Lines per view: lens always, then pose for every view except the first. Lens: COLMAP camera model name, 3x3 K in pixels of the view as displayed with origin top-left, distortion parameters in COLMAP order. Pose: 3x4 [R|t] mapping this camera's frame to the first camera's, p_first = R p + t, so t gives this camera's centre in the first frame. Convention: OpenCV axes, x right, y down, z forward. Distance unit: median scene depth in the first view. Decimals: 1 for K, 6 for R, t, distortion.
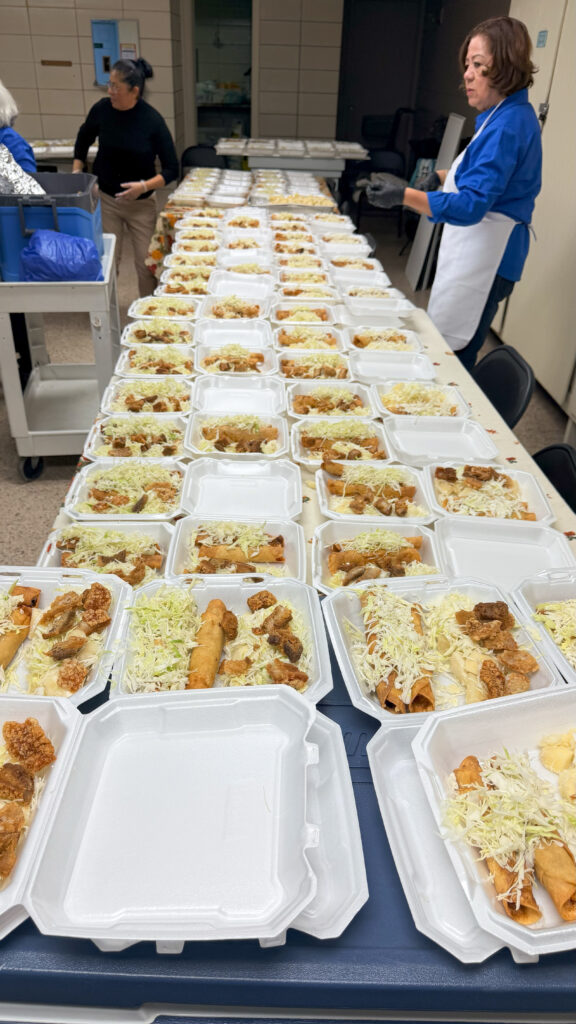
lens RADIAL K [[726.1, 0, 288.7], [0, 726.1, 511.5], [0, 0, 1]] dist [0.077488, -0.109202]
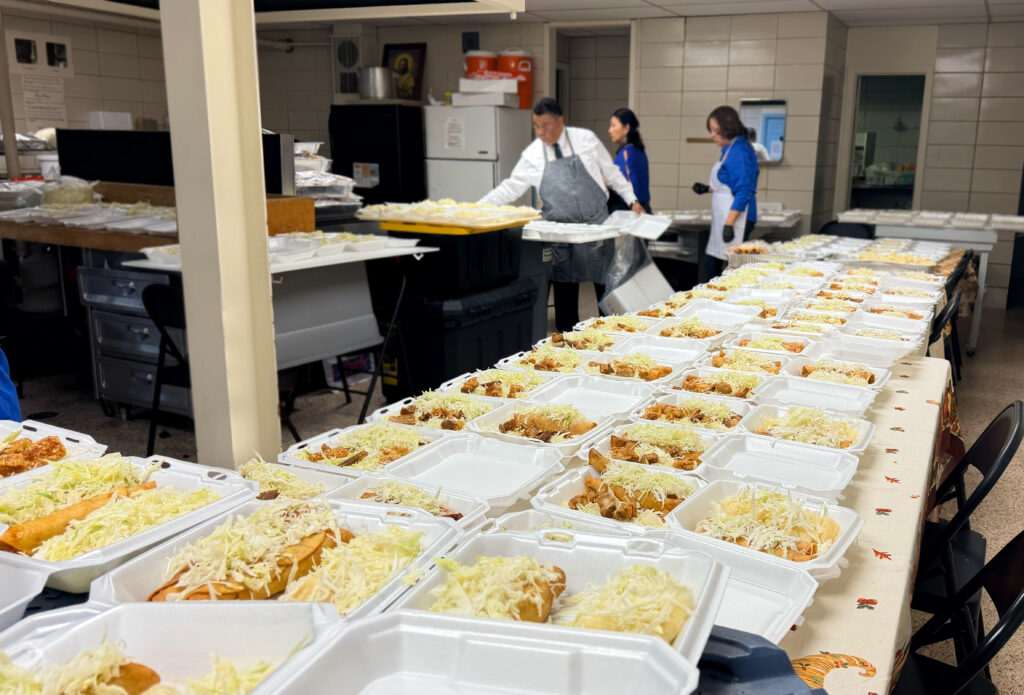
lens RADIAL K [[875.2, 0, 625.2], [0, 875.2, 358.7], [0, 0, 1]] dist [0.090700, -0.116178]
pose [[0.903683, 0.088337, -0.418991, 0.355885], [-0.222278, 0.933104, -0.282682, 0.071462], [0.365991, 0.348588, 0.862865, 0.127434]]
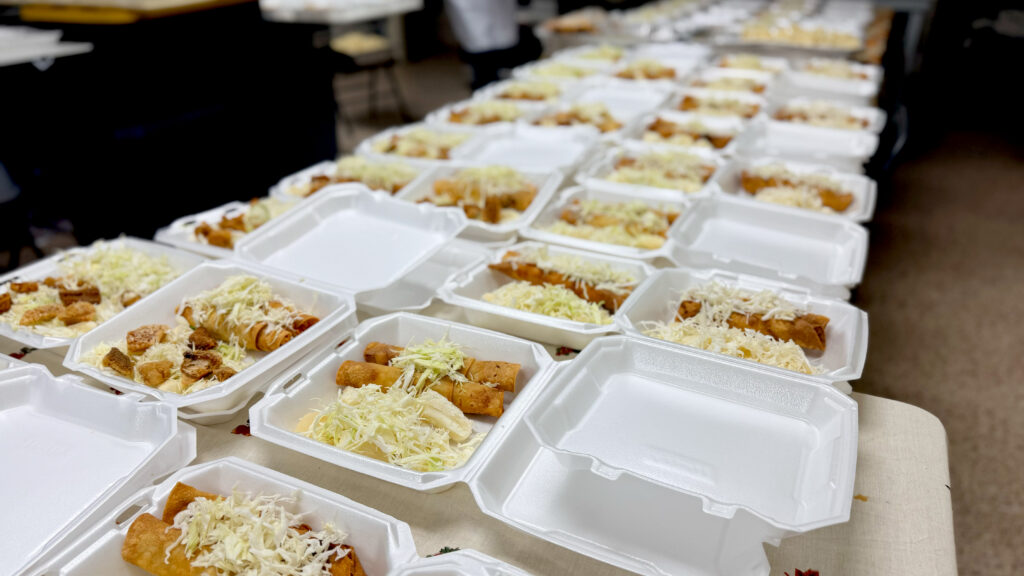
lens RADIAL K [[726.1, 0, 505.5], [0, 726.1, 292.8], [0, 0, 1]] dist [0.077488, -0.109202]
pose [[0.879002, 0.177017, -0.442743, 0.209488], [-0.211762, 0.976865, -0.029855, -0.378459], [0.427215, 0.119999, 0.896152, 0.947954]]
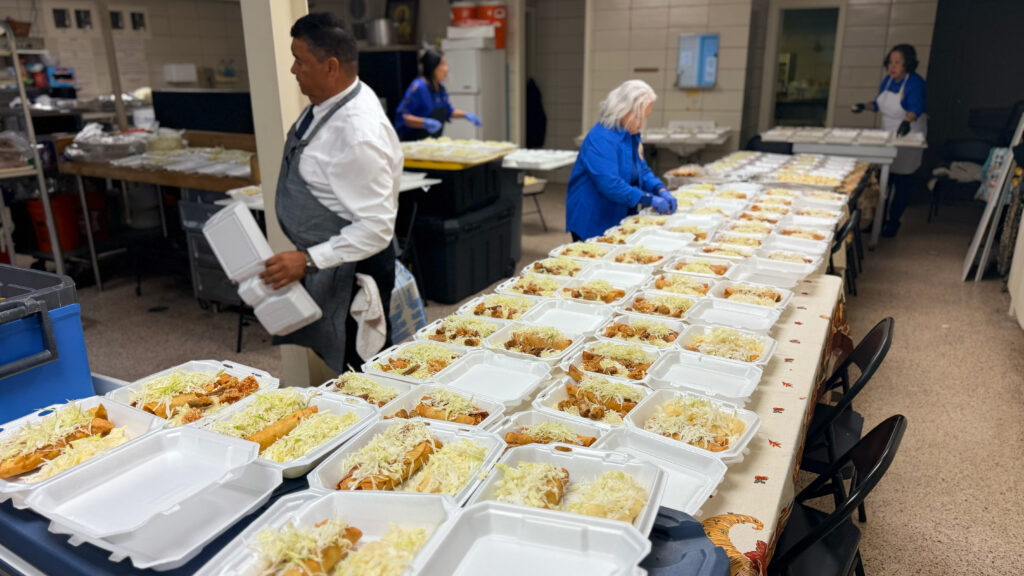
lens RADIAL K [[726.1, 0, 512.3], [0, 726.1, 301.2], [0, 0, 1]] dist [0.077488, -0.109202]
pose [[0.862151, 0.118099, -0.492696, 0.392076], [-0.234580, 0.954989, -0.181574, 0.044284], [0.449075, 0.272120, 0.851048, -0.022269]]
